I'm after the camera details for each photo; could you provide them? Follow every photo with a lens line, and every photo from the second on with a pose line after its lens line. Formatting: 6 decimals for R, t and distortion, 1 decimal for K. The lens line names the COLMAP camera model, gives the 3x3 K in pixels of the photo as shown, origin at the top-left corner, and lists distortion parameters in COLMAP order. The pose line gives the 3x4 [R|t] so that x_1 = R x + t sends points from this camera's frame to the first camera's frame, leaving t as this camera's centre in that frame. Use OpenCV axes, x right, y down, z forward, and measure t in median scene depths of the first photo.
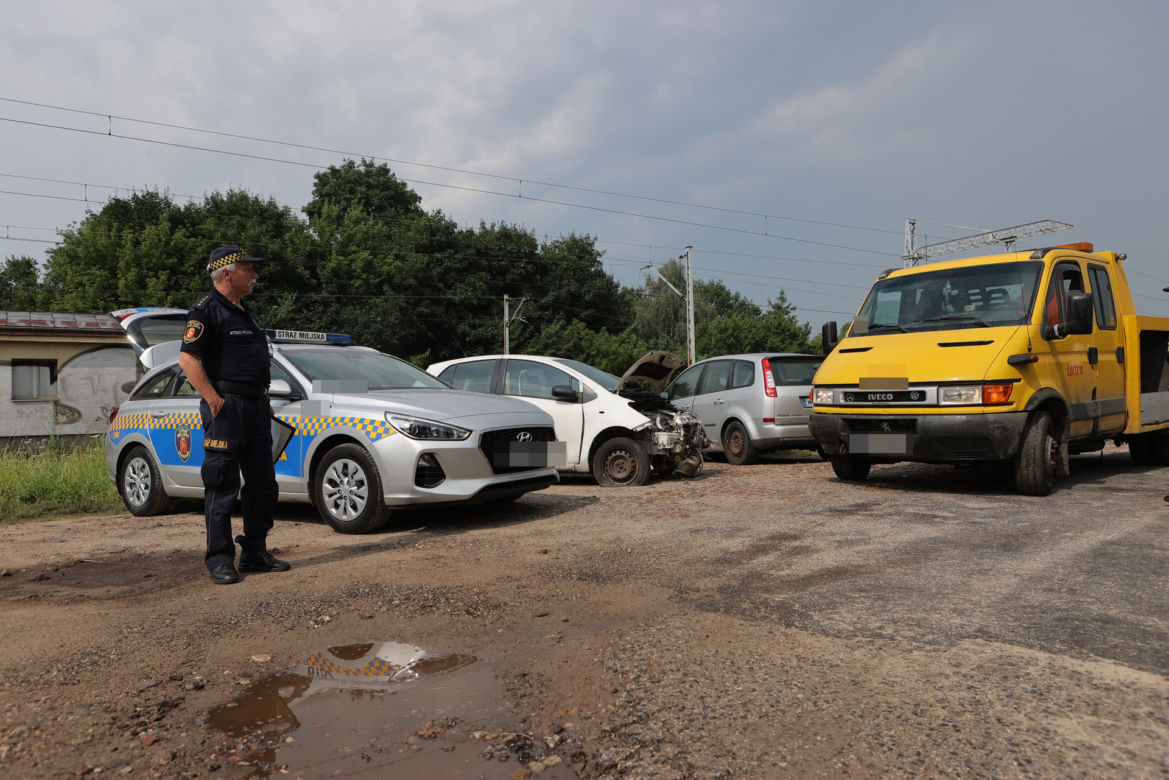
lens RADIAL K [[2047.8, 0, 584.5], [0, 2047.8, 390.0], [0, 0, 1]] dist [0.034353, 0.085193]
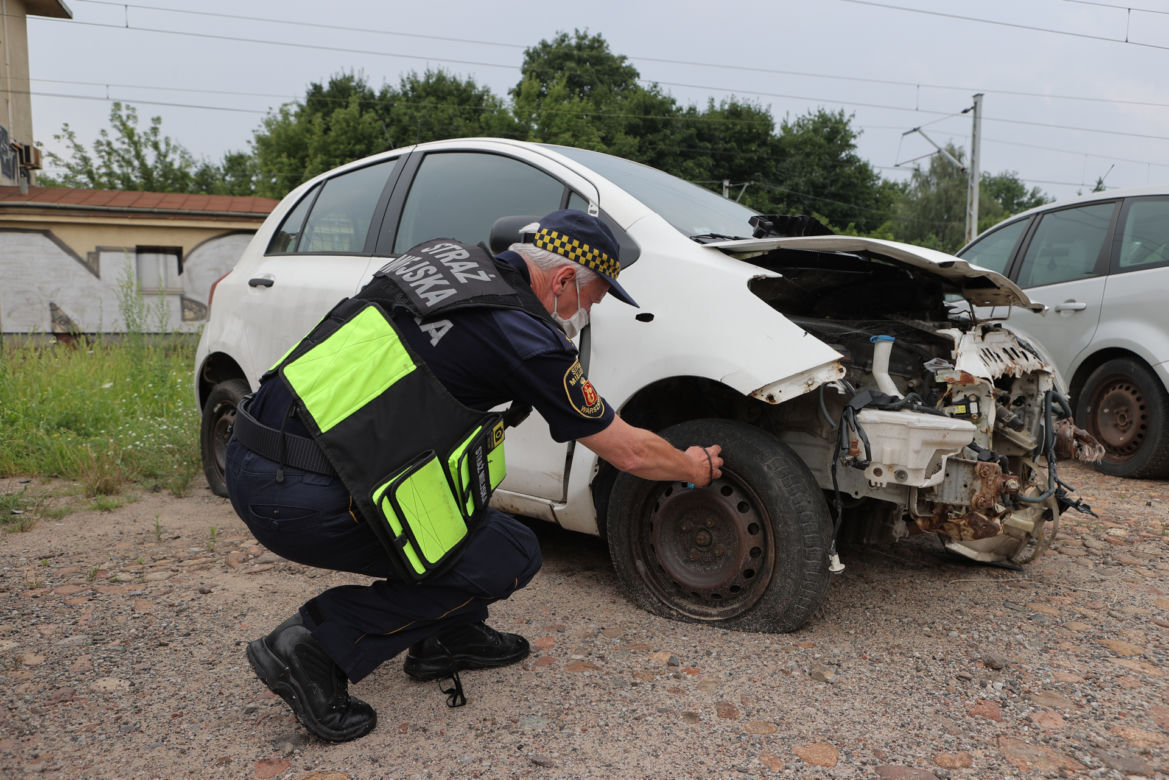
lens RADIAL K [[872.3, 0, 584.5], [0, 872.3, 390.0], [0, 0, 1]] dist [0.003151, -0.001438]
pose [[0.943078, 0.056806, -0.327683, 0.026916], [-0.029814, 0.995778, 0.086820, 0.007906], [0.331232, -0.072108, 0.940790, 0.651869]]
